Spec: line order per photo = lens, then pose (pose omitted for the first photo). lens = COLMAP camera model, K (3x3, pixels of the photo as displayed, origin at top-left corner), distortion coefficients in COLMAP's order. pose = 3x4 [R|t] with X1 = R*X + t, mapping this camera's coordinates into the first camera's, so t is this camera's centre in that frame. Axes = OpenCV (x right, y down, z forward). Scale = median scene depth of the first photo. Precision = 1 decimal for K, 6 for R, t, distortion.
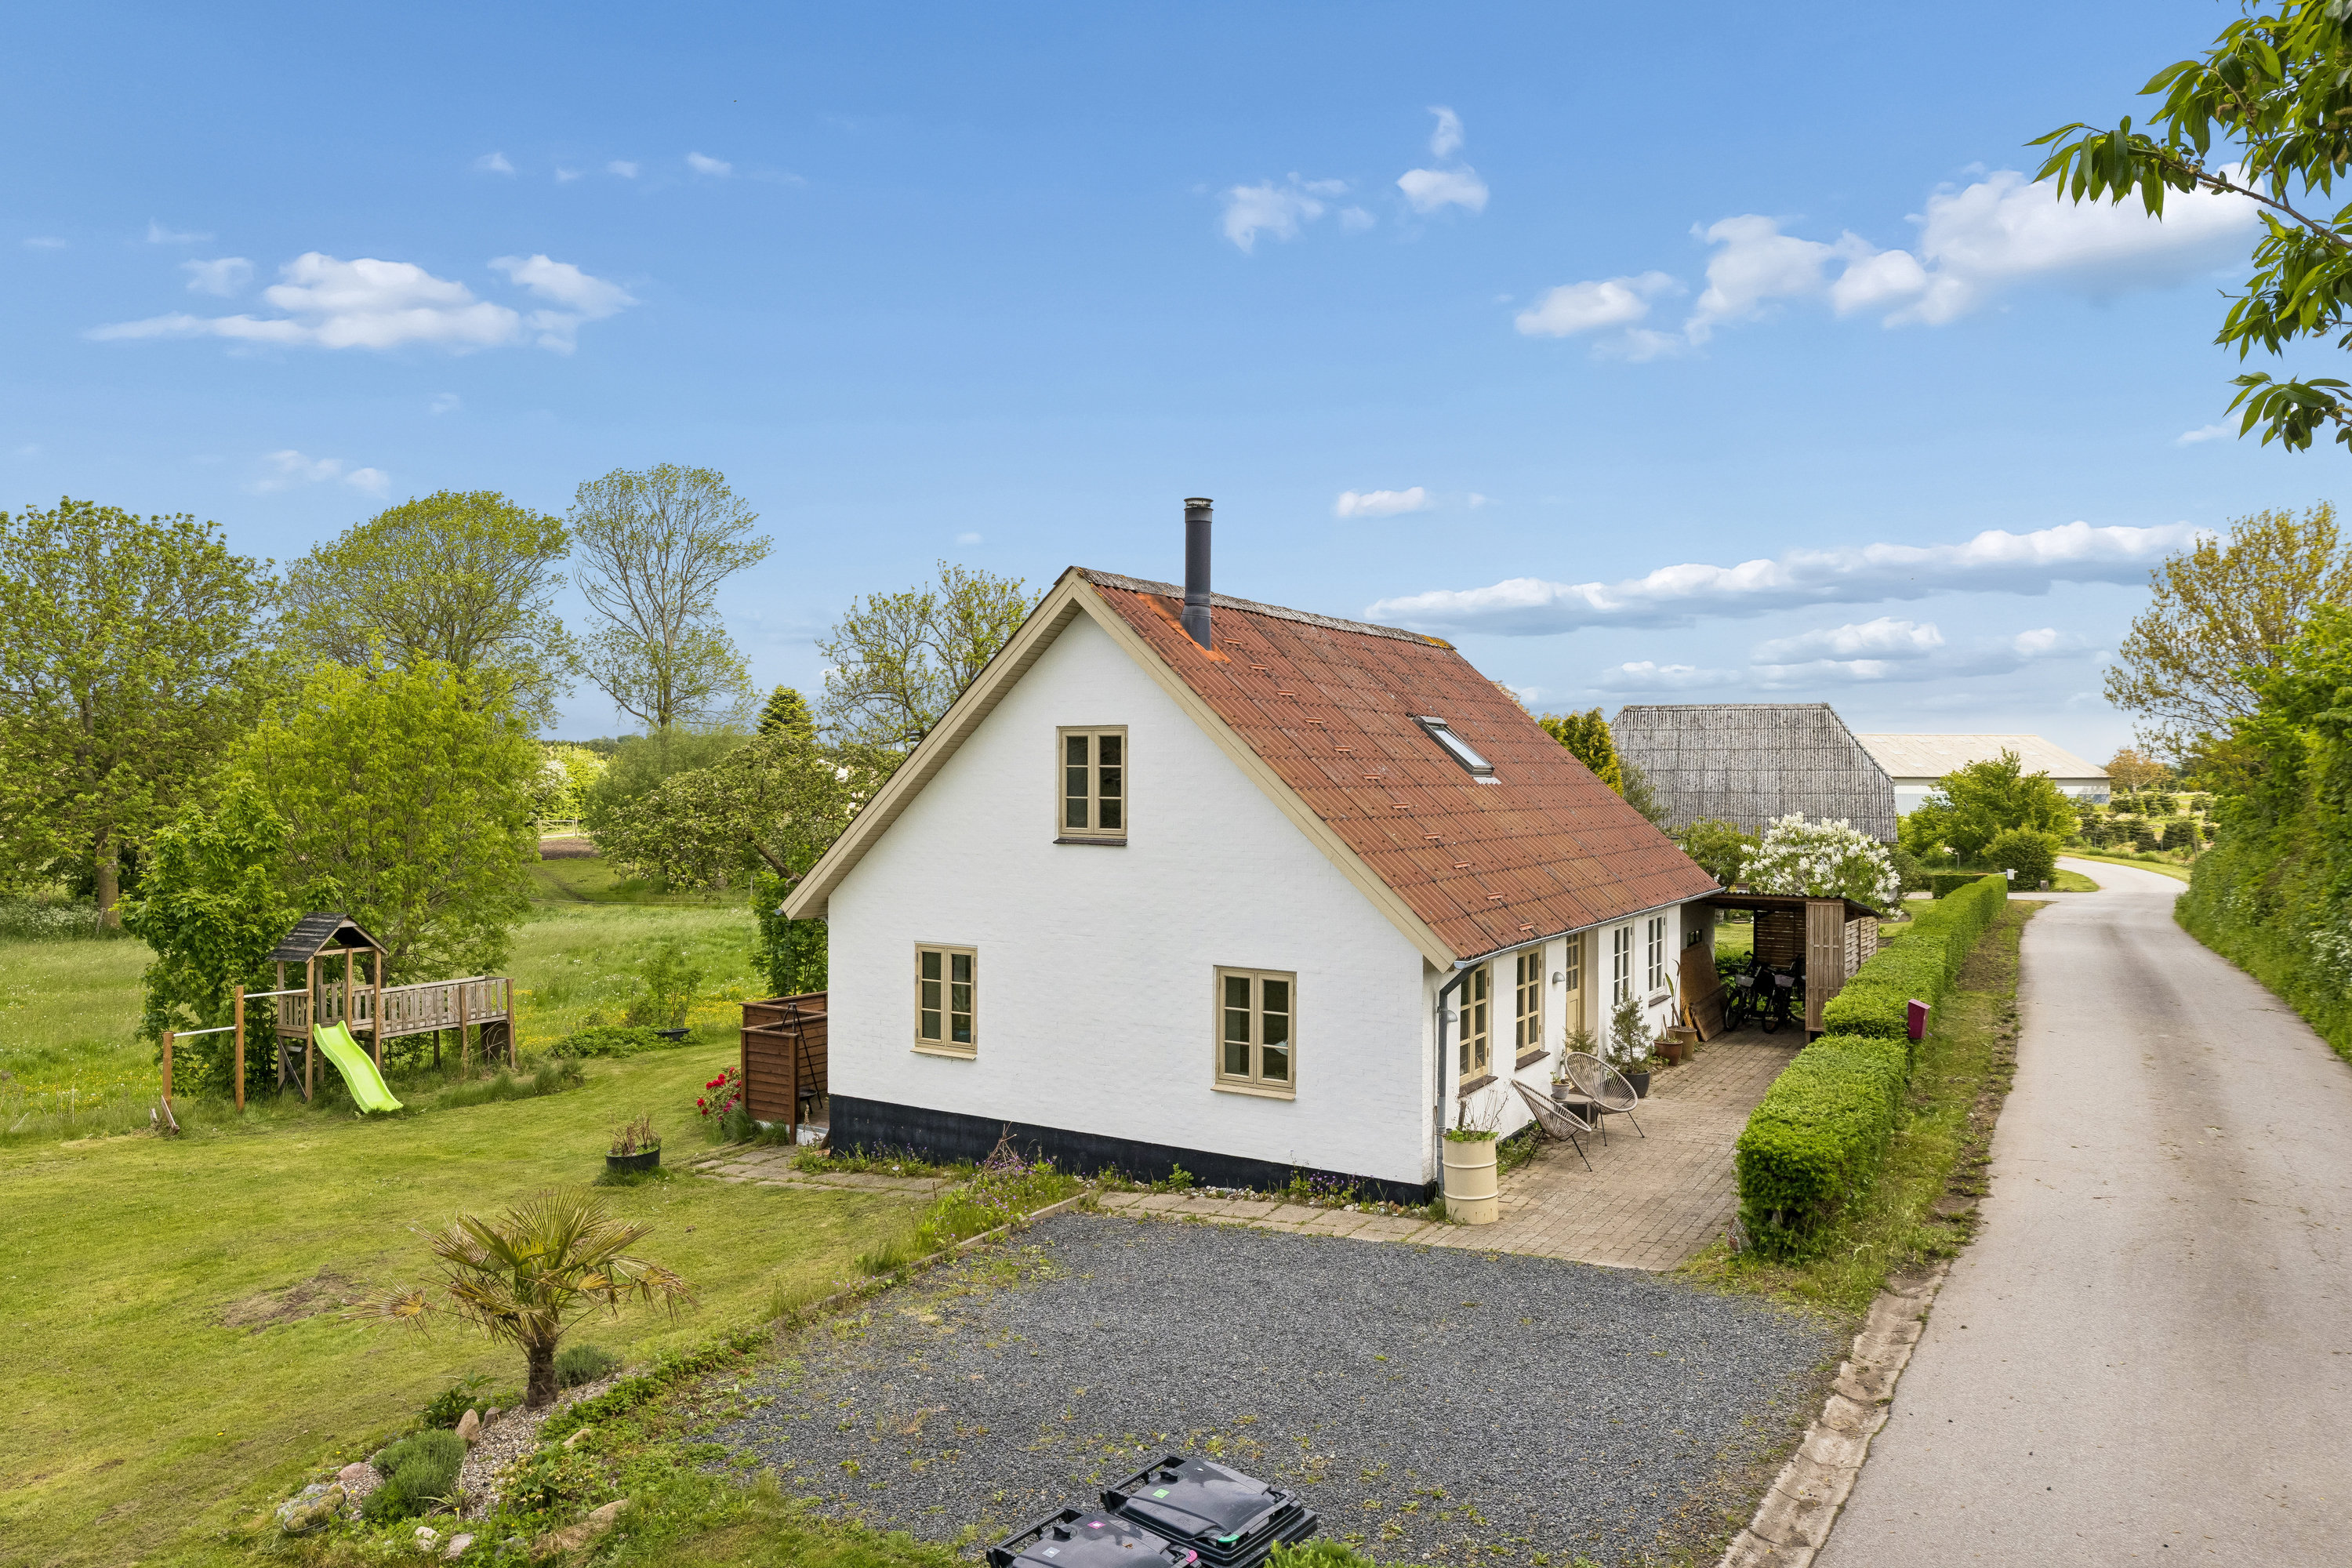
lens RADIAL K [[1414.2, 0, 1202.5], [0, 1414.2, 823.1], [0, 0, 1]] dist [0.019467, -0.001548]
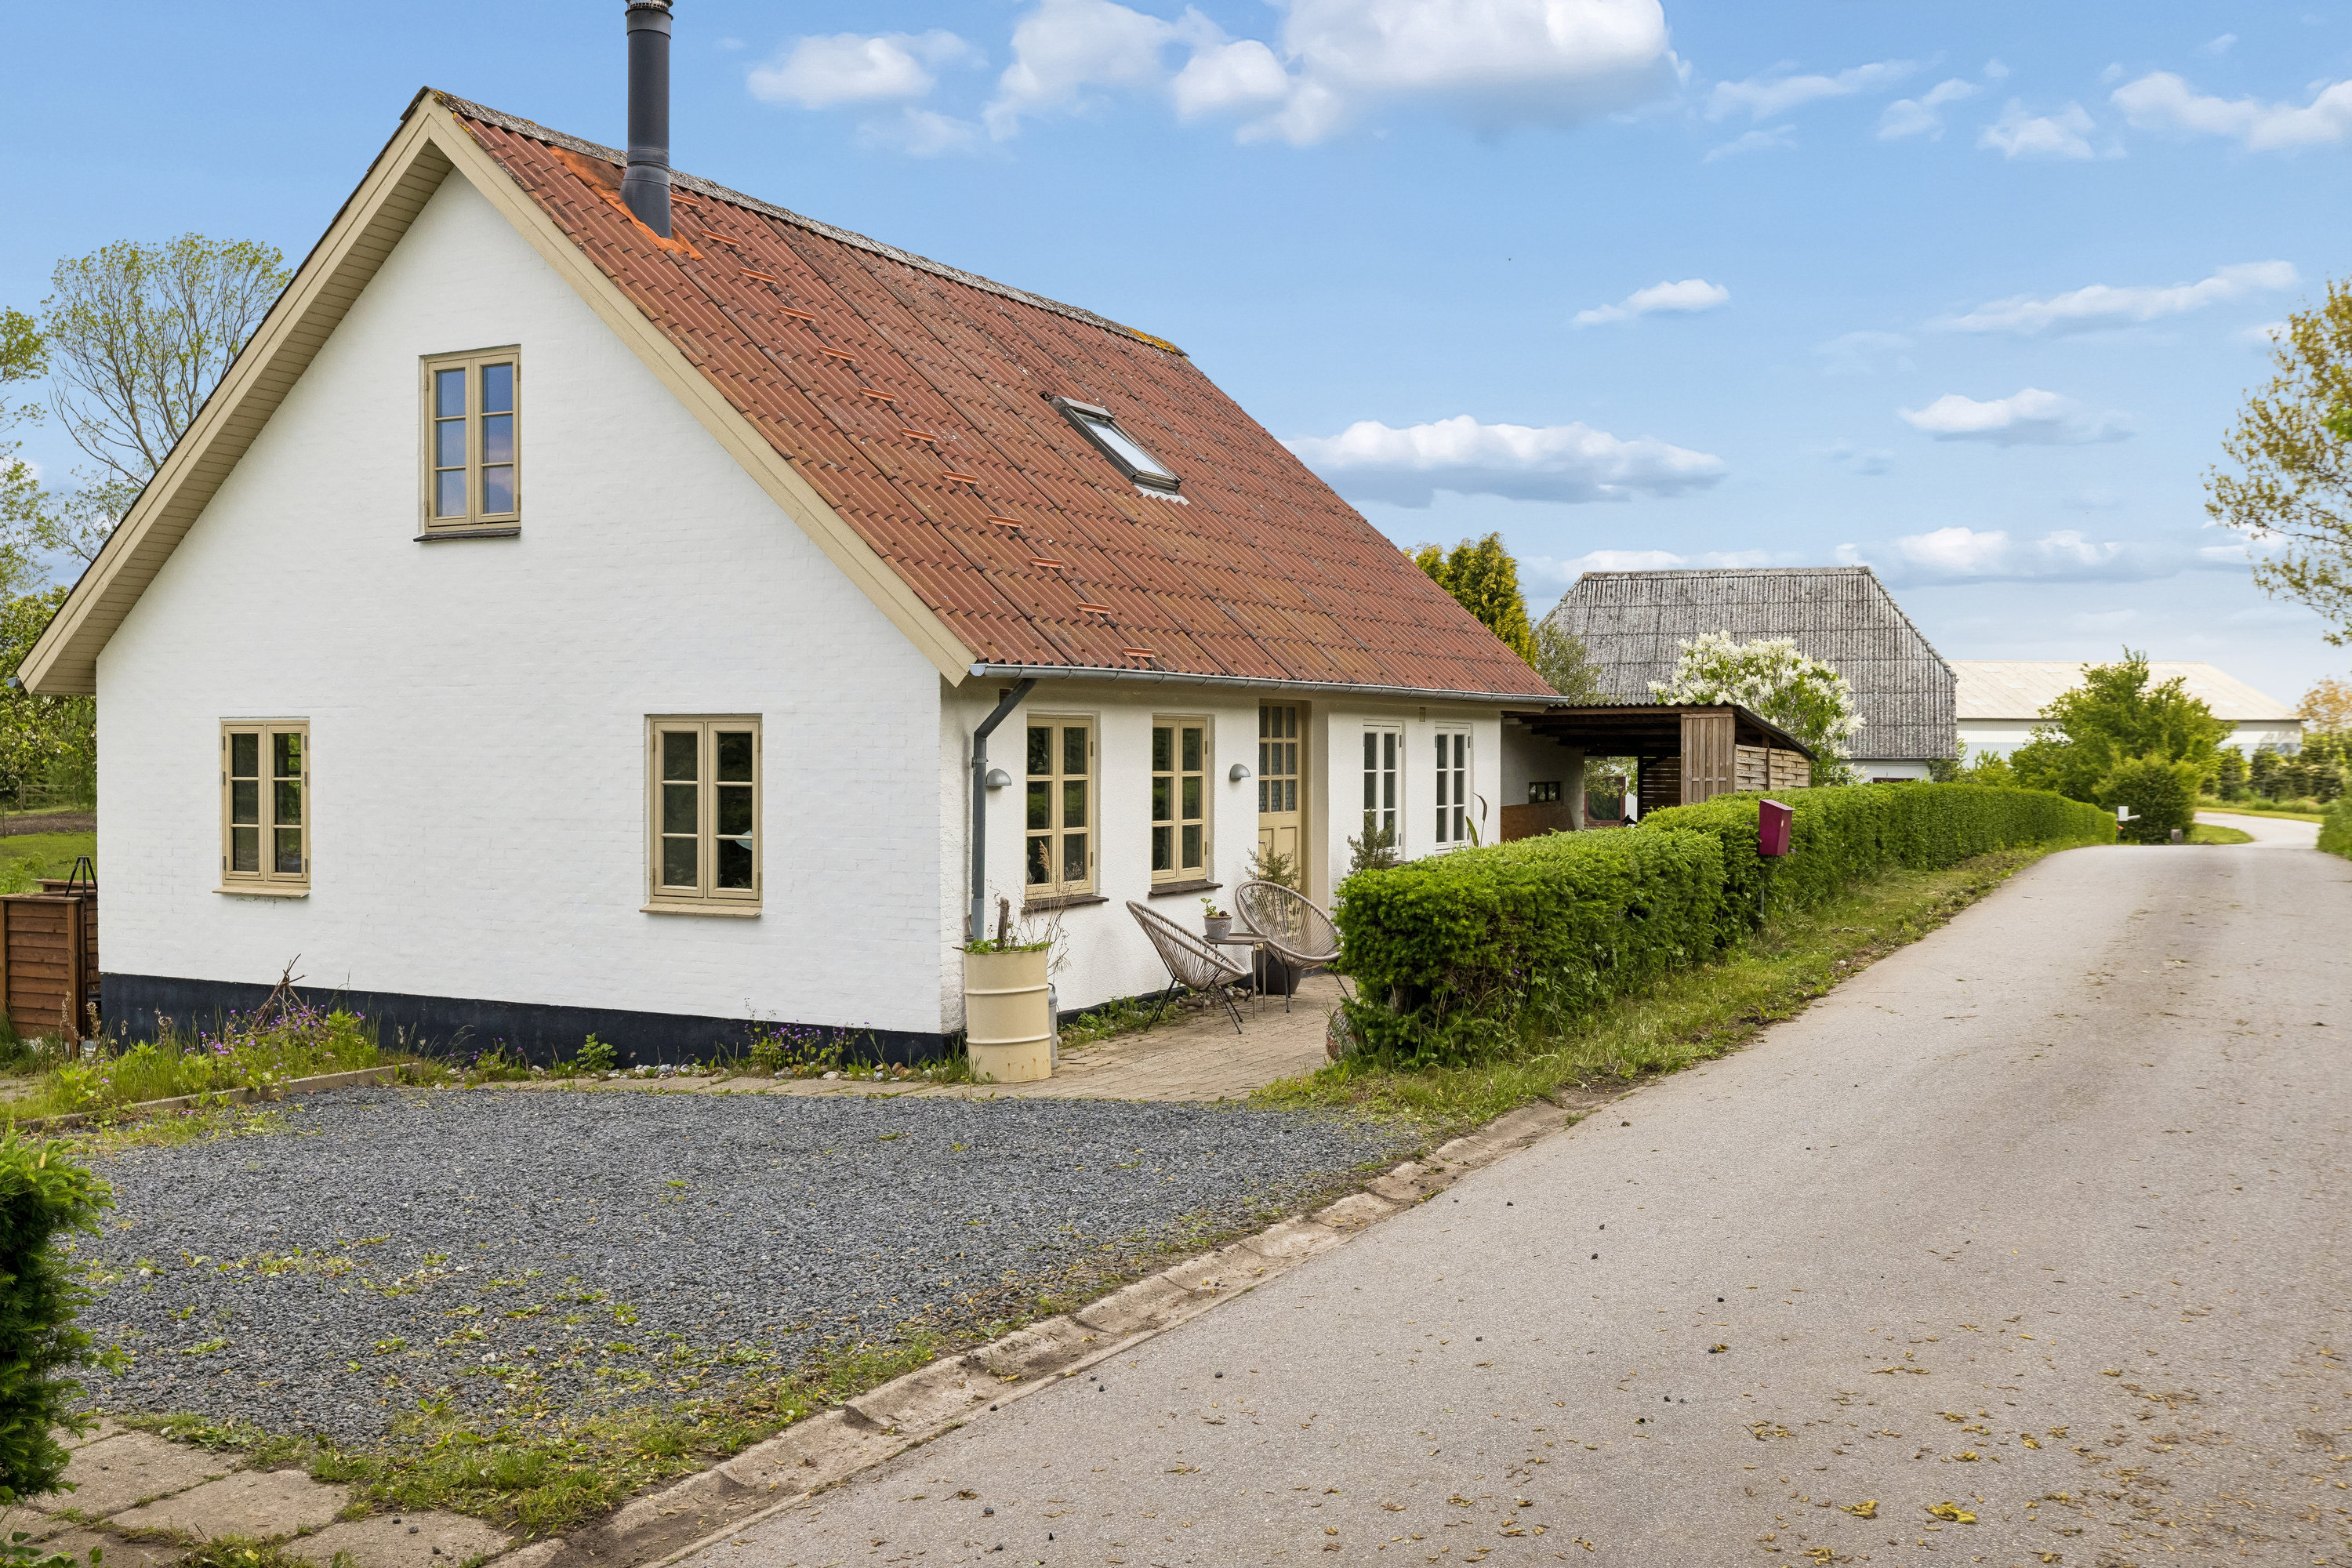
lens RADIAL K [[2058.3, 0, 1176.6], [0, 2058.3, 820.0], [0, 0, 1]] dist [0.003763, 0.002304]
pose [[0.998370, -0.002937, 0.056994, 0.175213], [0.002794, 0.999993, 0.002580, 0.132932], [-0.057001, -0.002416, 0.998371, 0.065525]]
